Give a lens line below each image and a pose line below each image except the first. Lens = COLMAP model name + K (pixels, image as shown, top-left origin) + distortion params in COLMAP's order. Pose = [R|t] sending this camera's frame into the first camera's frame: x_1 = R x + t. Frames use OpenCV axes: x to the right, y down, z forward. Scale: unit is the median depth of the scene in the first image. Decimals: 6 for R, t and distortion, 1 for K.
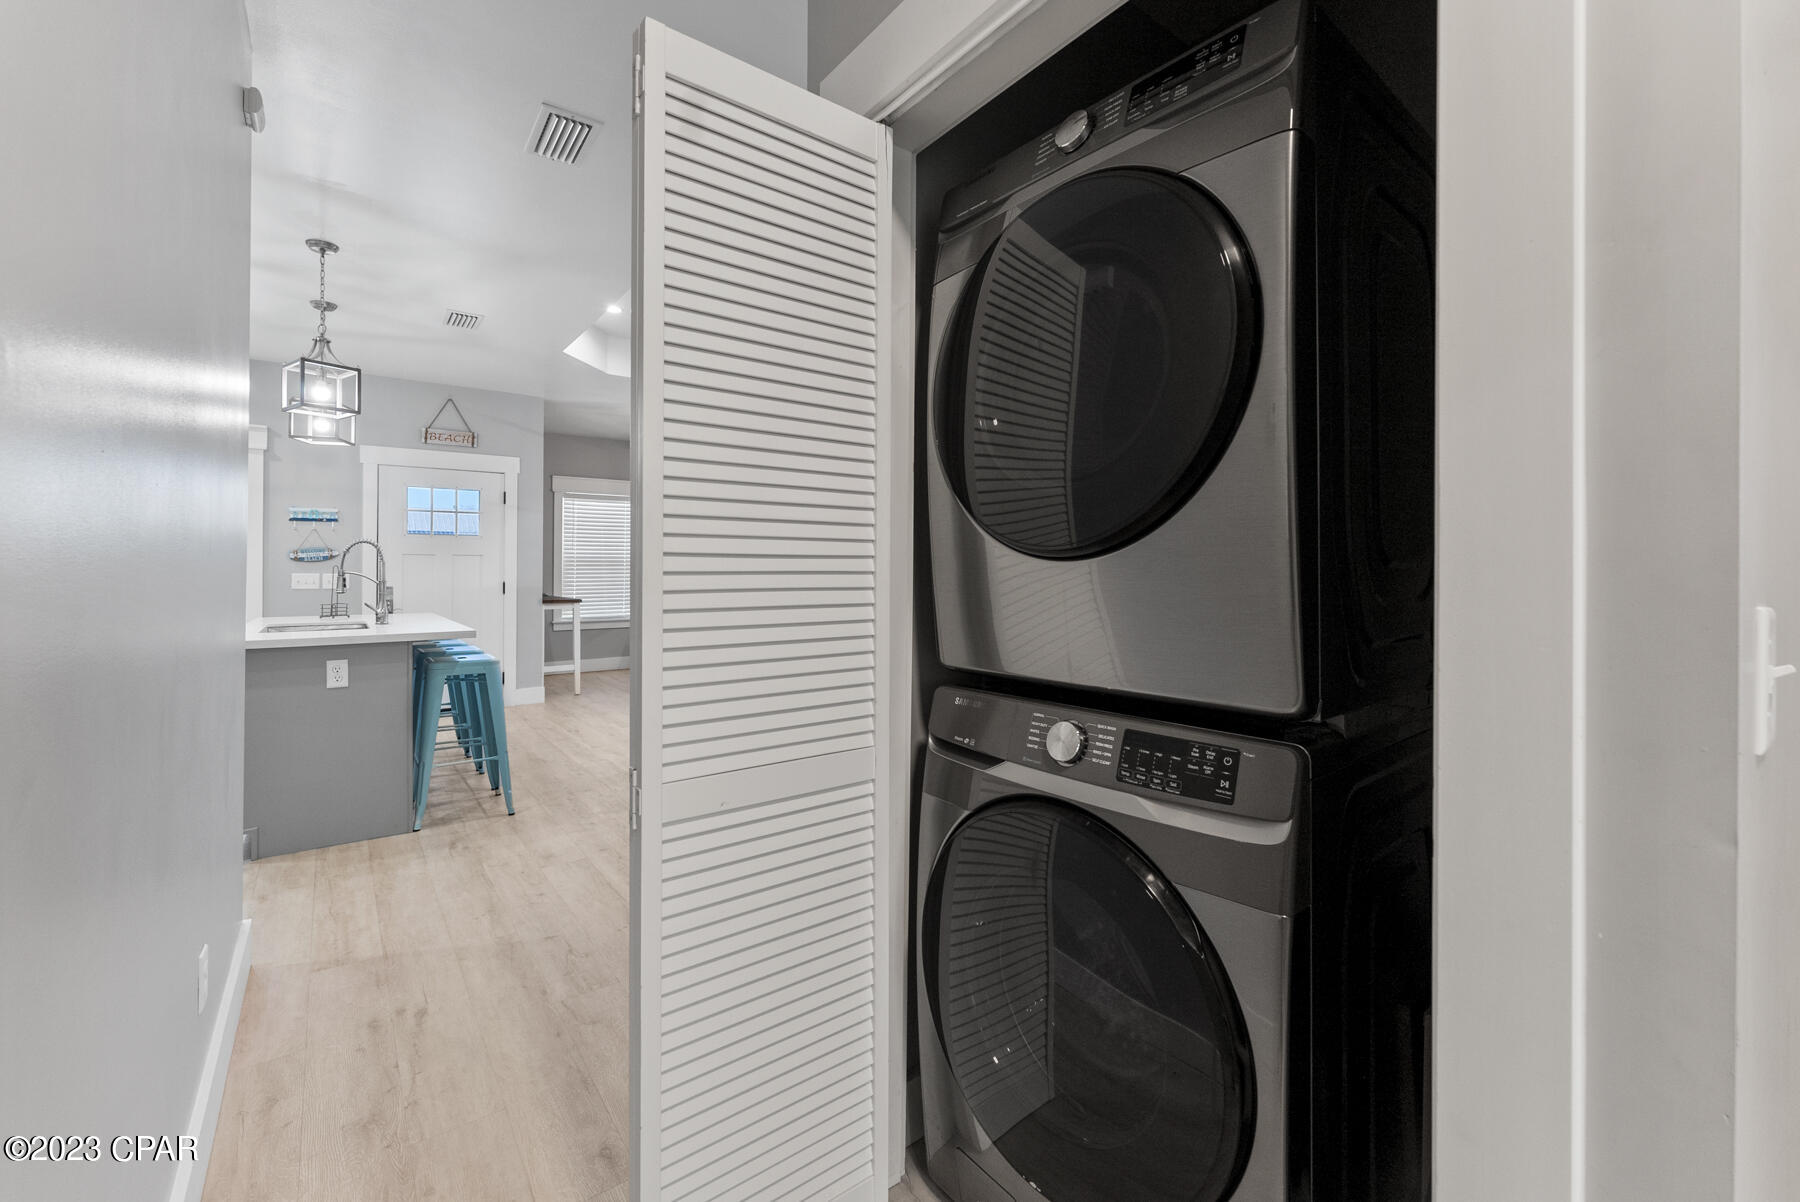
lens RADIAL K [[737.5, 0, 882.5], [0, 737.5, 574.4], [0, 0, 1]] dist [-0.000081, -0.000061]
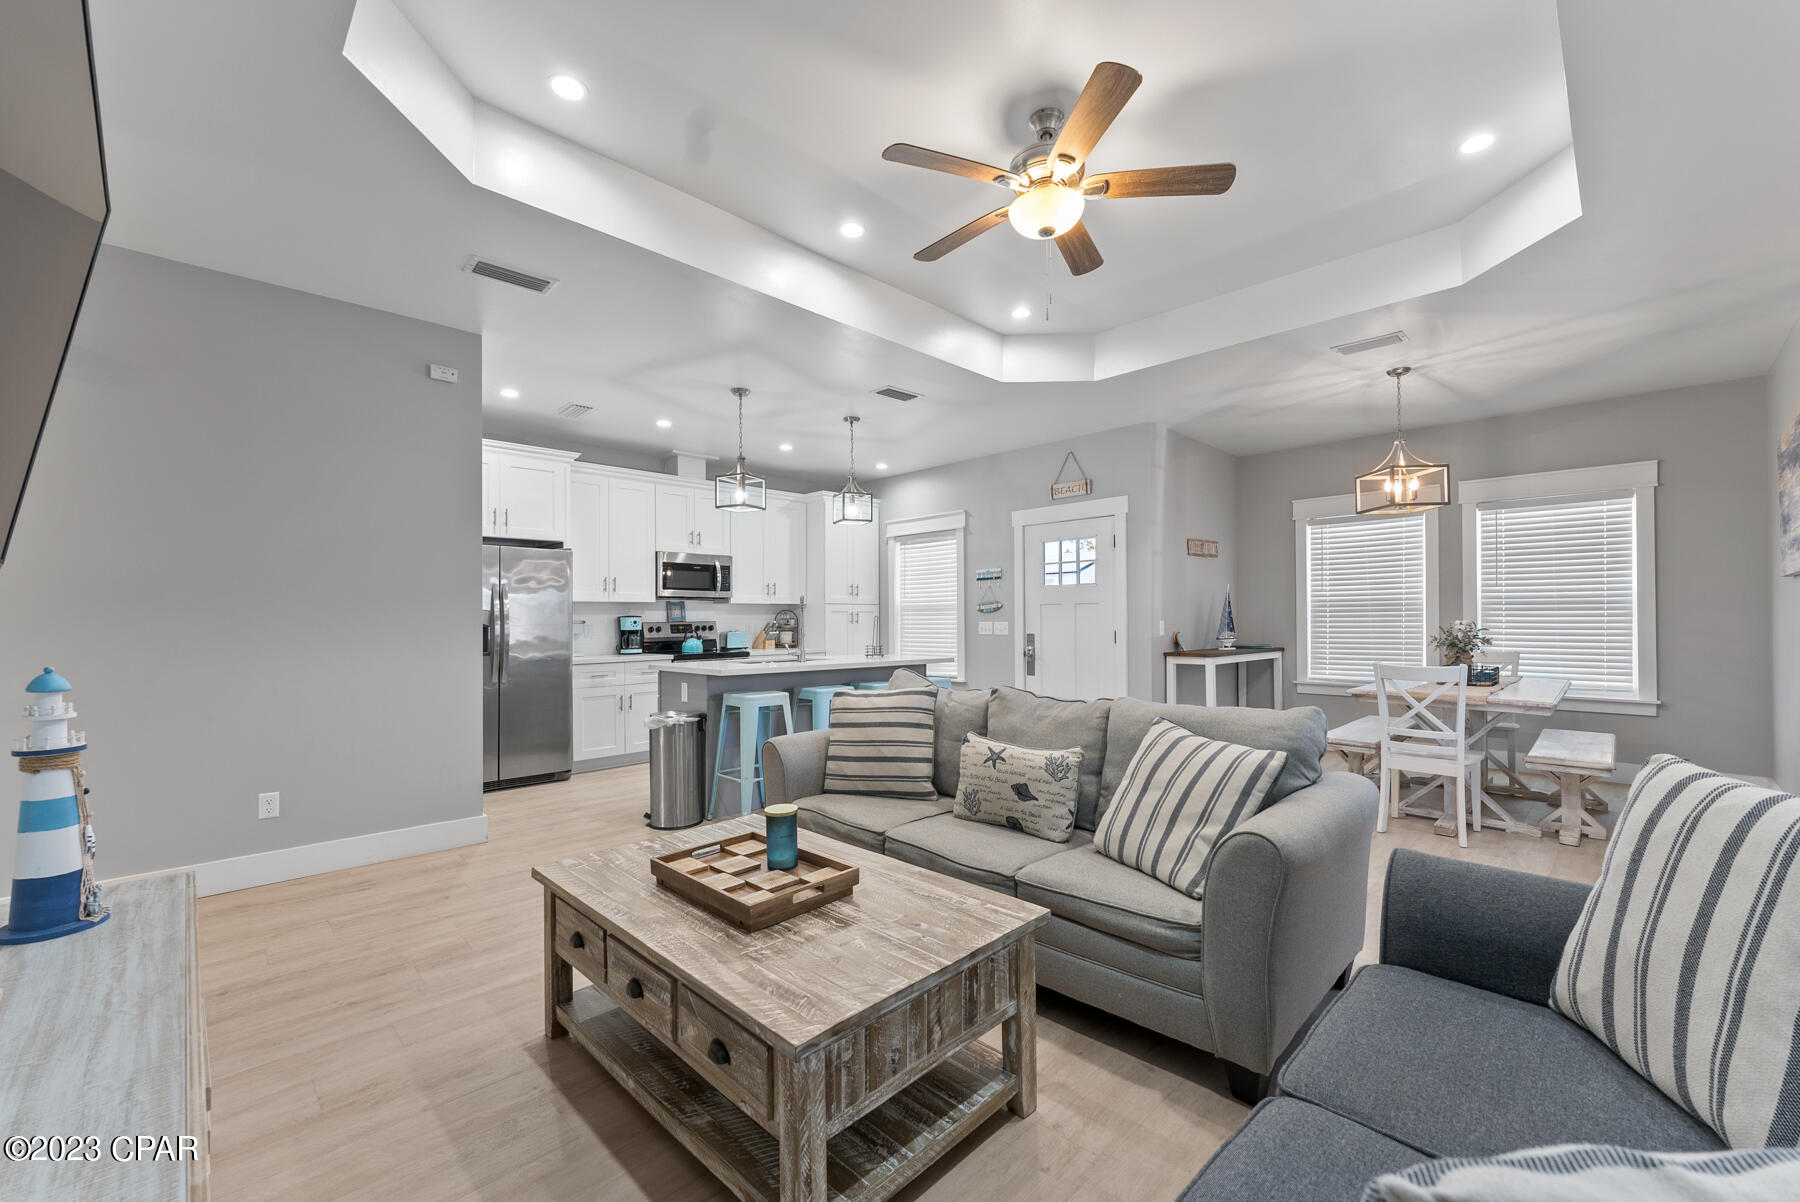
lens RADIAL K [[723.3, 0, 902.2], [0, 723.3, 613.9], [0, 0, 1]] dist [0.001047, 0.000175]
pose [[0.144673, -0.011326, -0.989415, 0.497120], [0.000340, 0.999935, -0.011397, -0.001788], [0.989479, 0.001312, 0.144668, 0.836753]]
